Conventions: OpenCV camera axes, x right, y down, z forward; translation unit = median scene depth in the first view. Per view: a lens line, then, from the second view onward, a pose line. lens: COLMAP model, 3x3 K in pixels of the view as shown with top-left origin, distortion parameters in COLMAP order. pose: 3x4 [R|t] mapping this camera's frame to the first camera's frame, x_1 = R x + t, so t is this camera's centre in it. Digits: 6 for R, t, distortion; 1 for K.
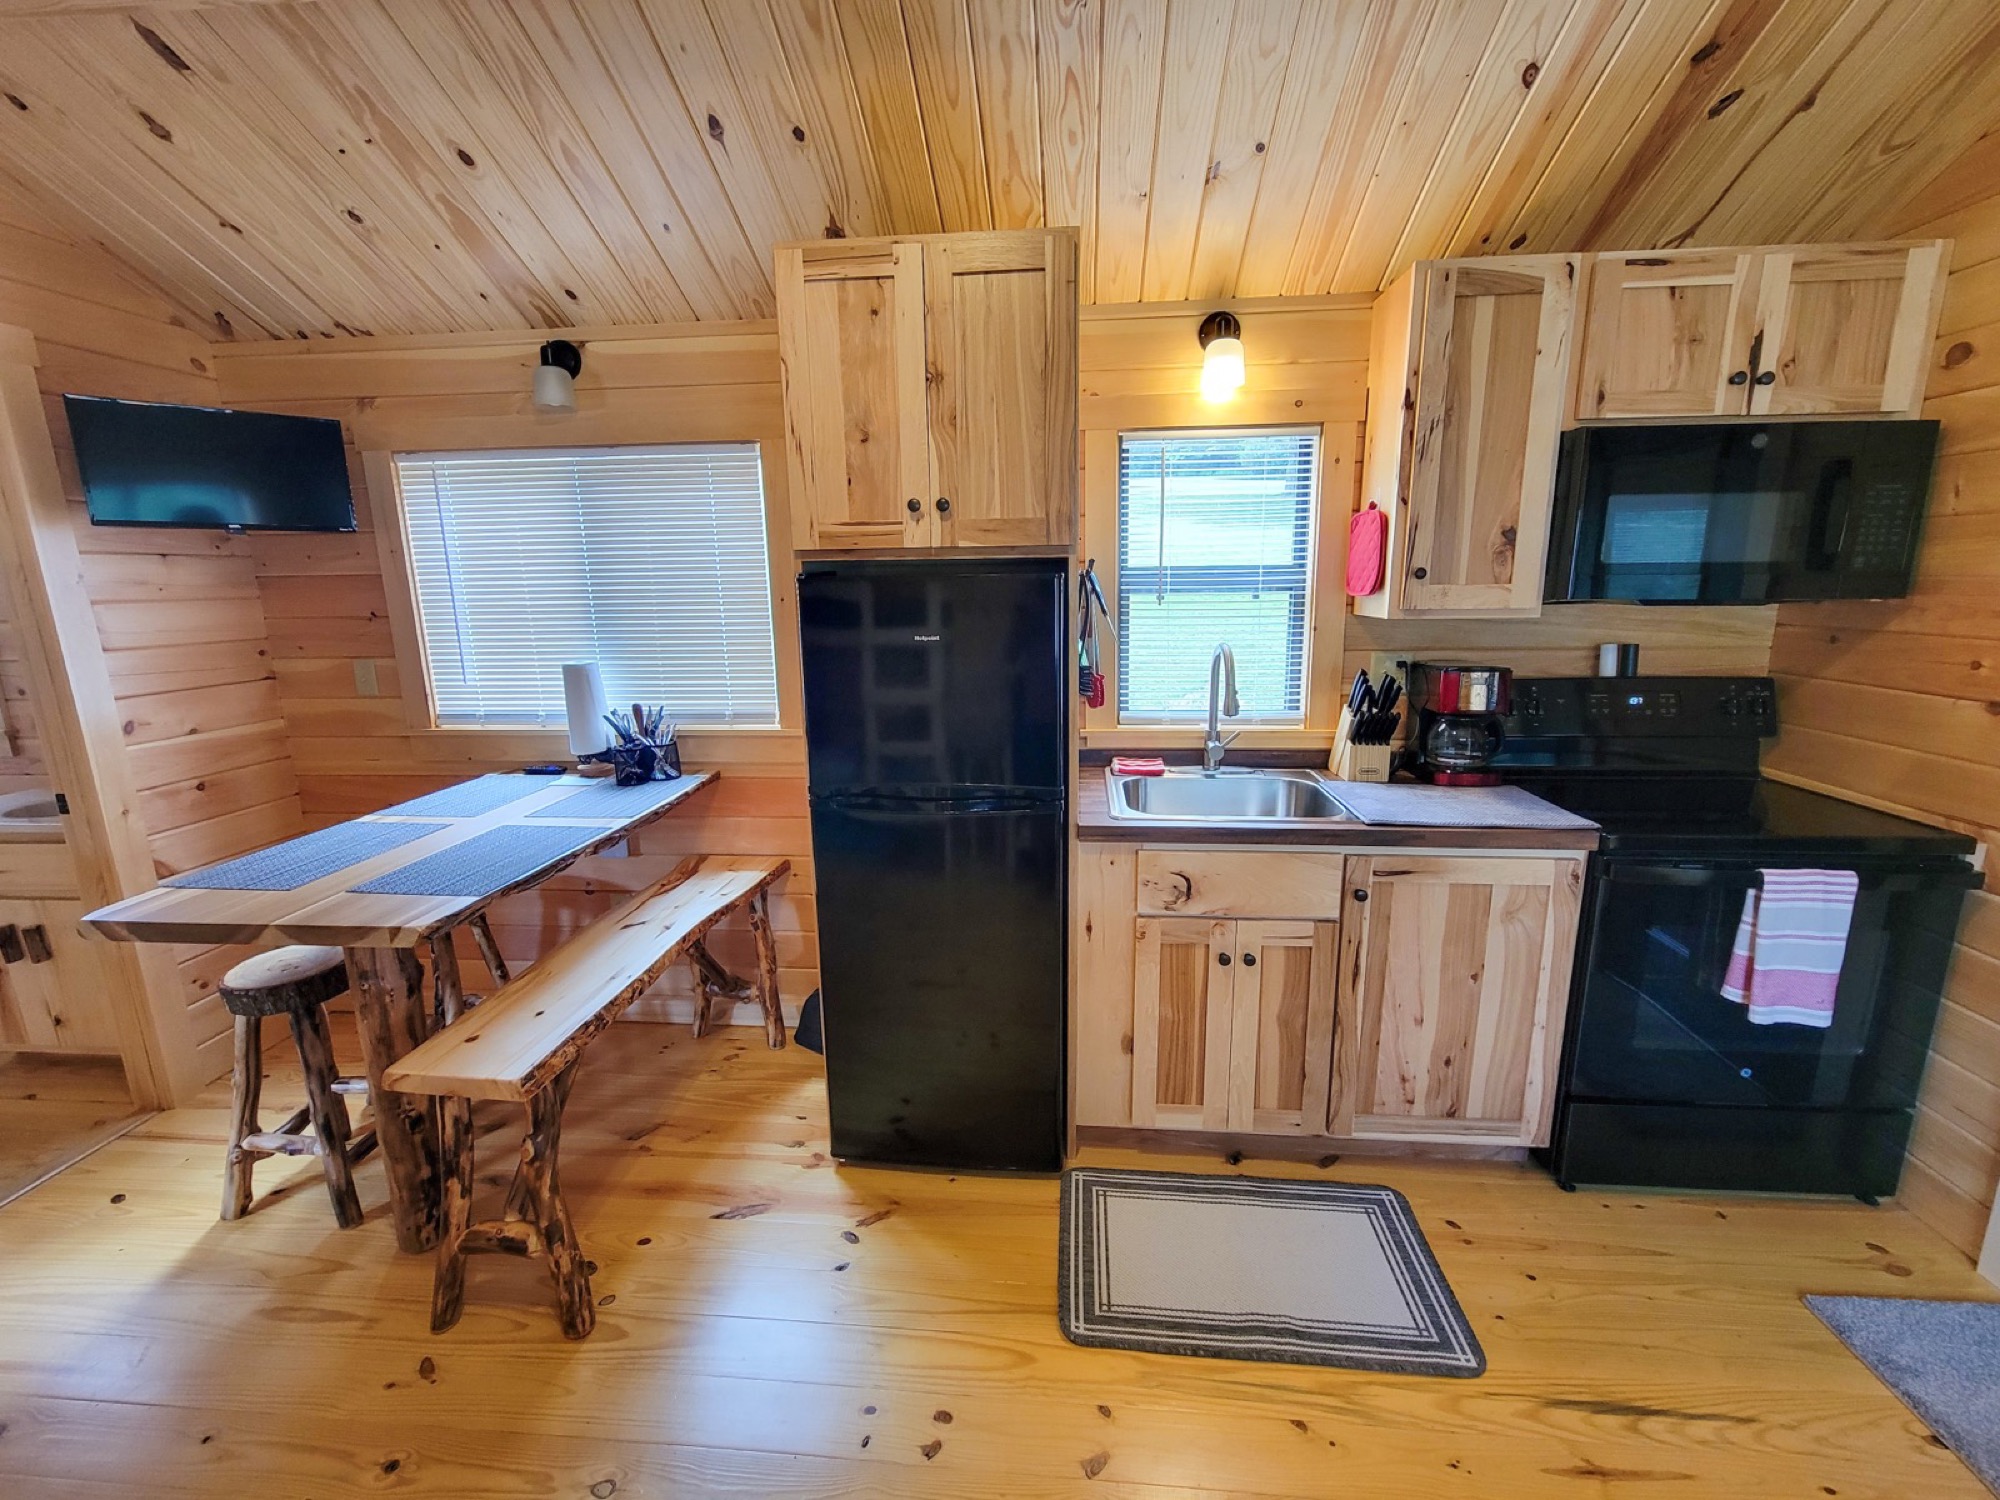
lens RADIAL K [[816.8, 0, 997.9], [0, 816.8, 740.6], [0, 0, 1]] dist [0.000916, 0.000707]
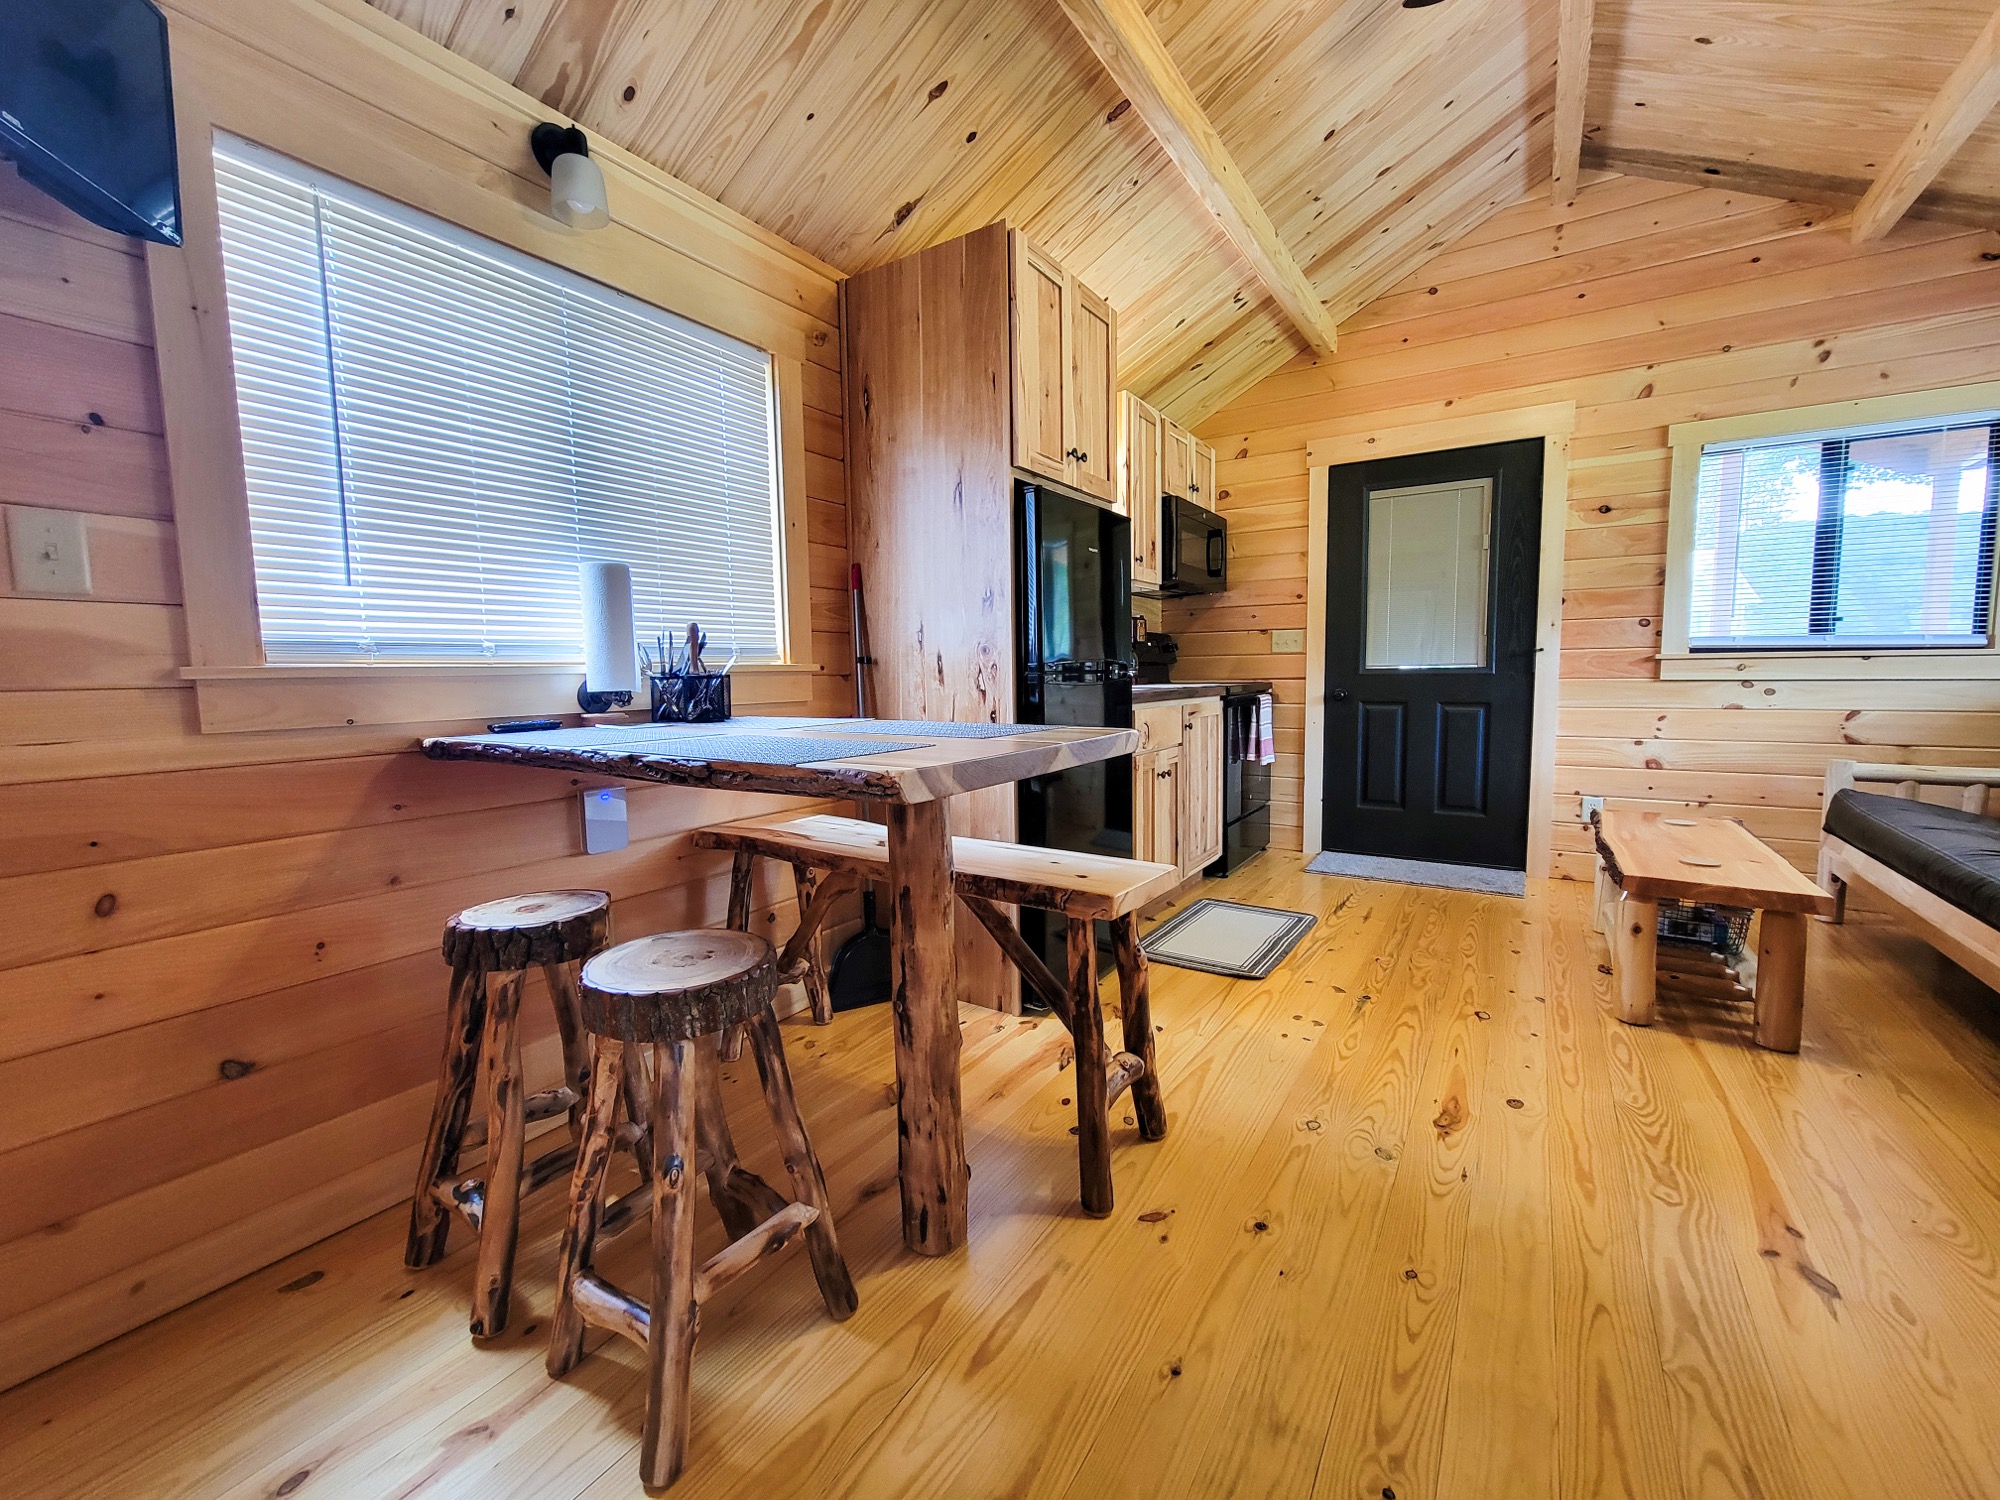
lens RADIAL K [[816.8, 0, 997.9], [0, 816.8, 740.6], [0, 0, 1]] dist [0.000916, 0.000707]
pose [[0.470346, -0.069156, 0.879768, -1.269196], [0.182919, 0.982914, -0.020529, 0.171921], [-0.863317, 0.170582, 0.474959, 0.494853]]
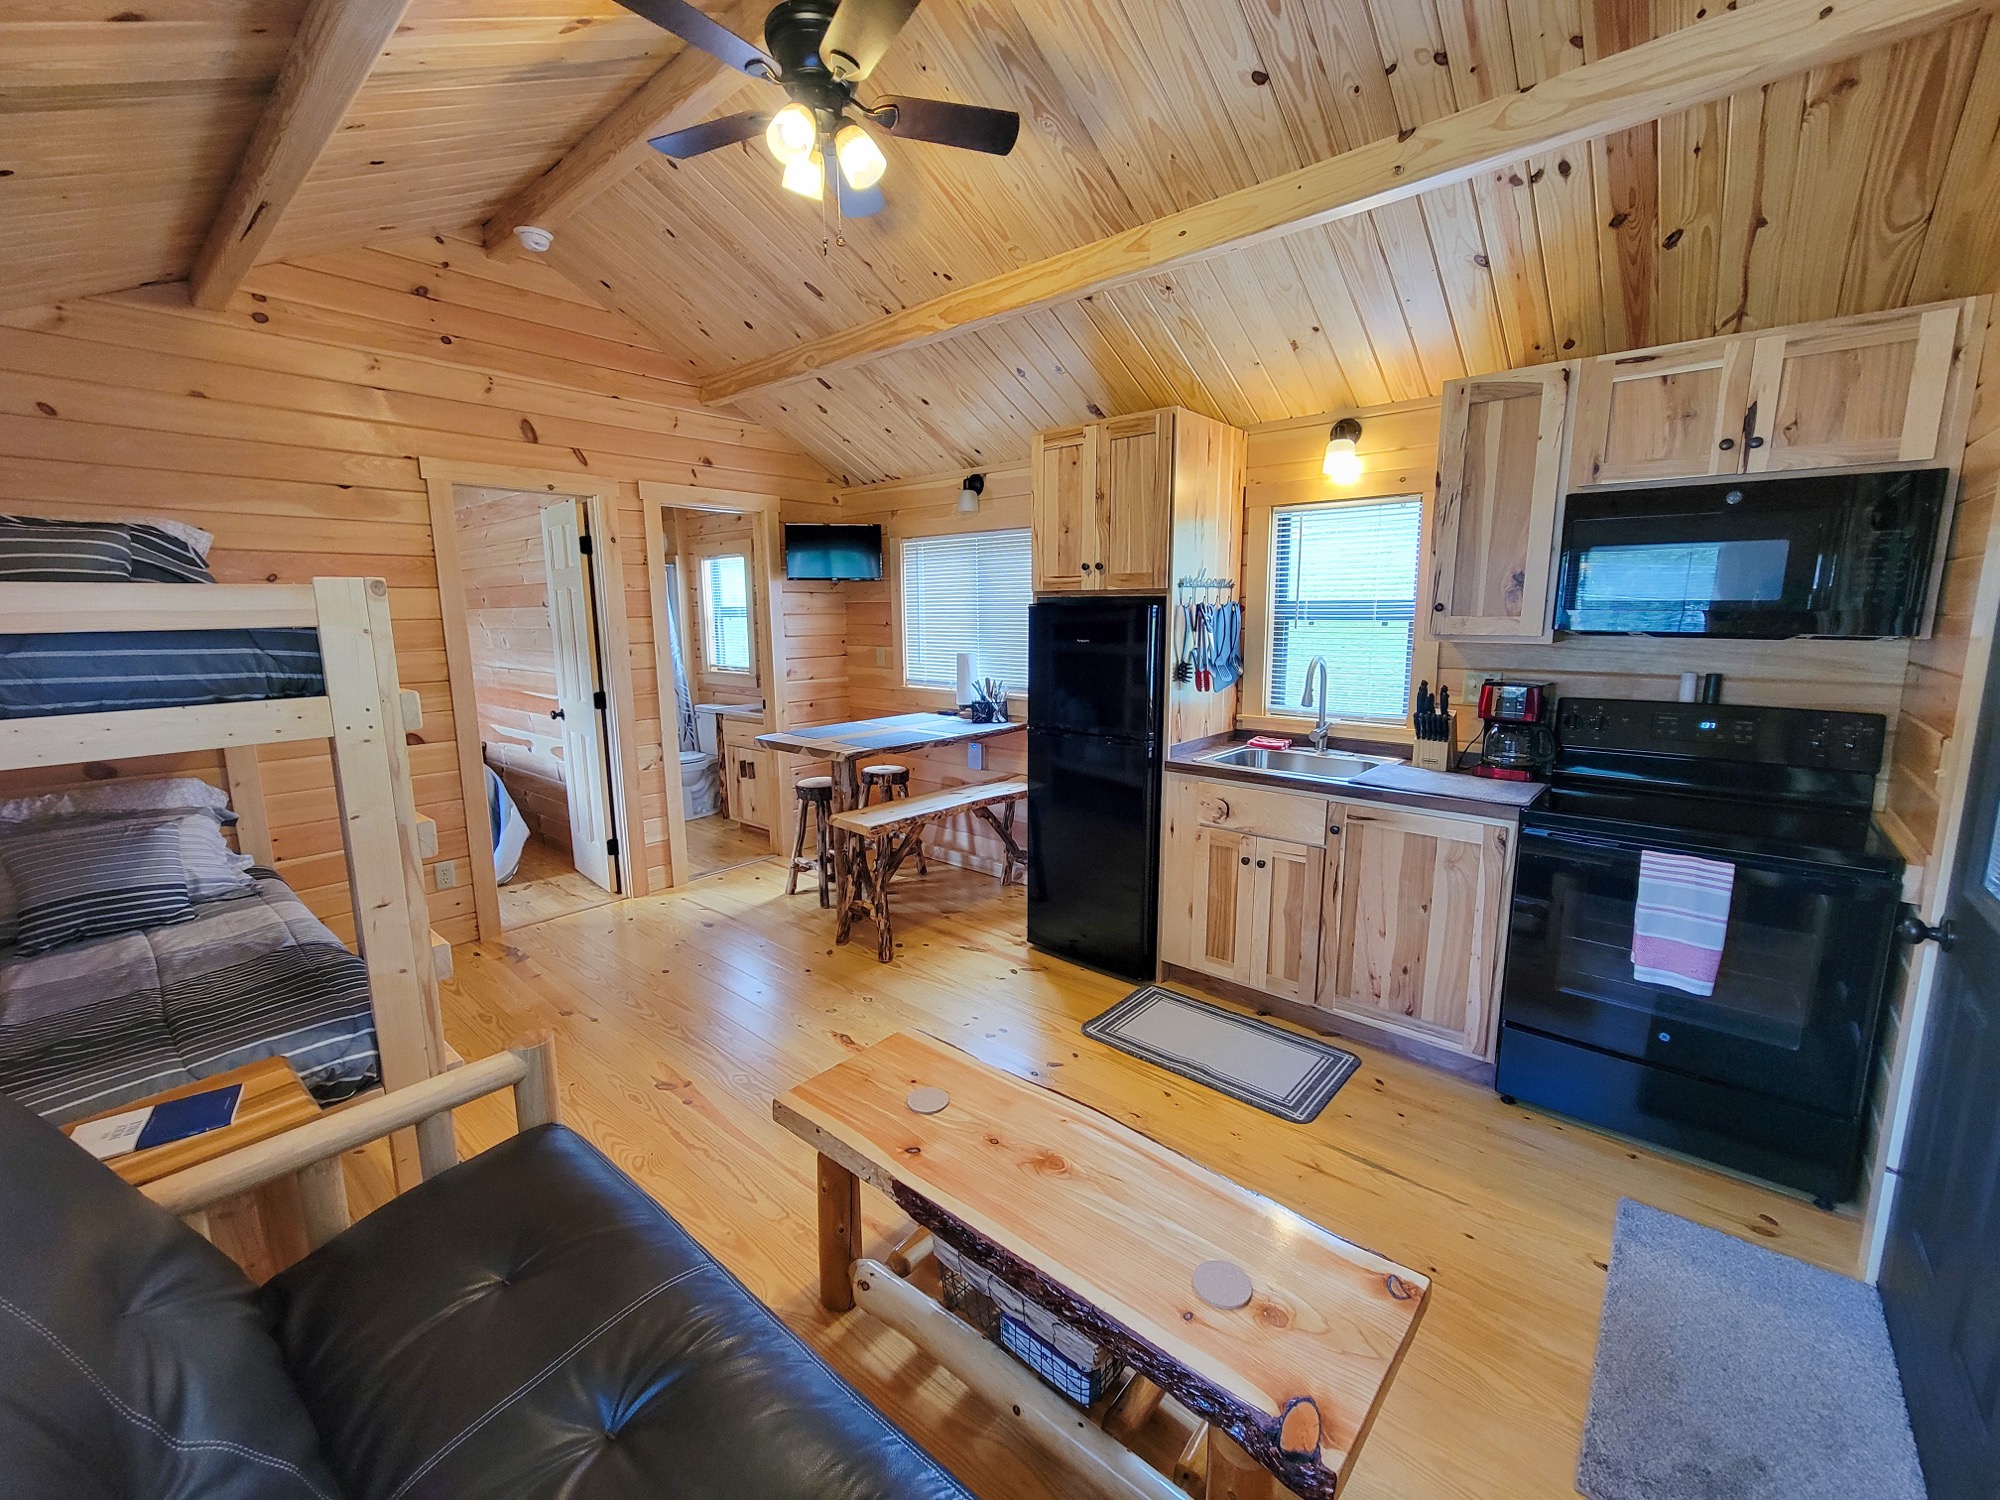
lens RADIAL K [[816.8, 0, 997.9], [0, 816.8, 740.6], [0, 0, 1]] dist [0.000916, 0.000707]
pose [[0.811264, 0.104186, -0.575322, 0.738341], [-0.122828, 0.992407, 0.006515, 0.092609], [0.571632, 0.065381, 0.817901, -0.498597]]
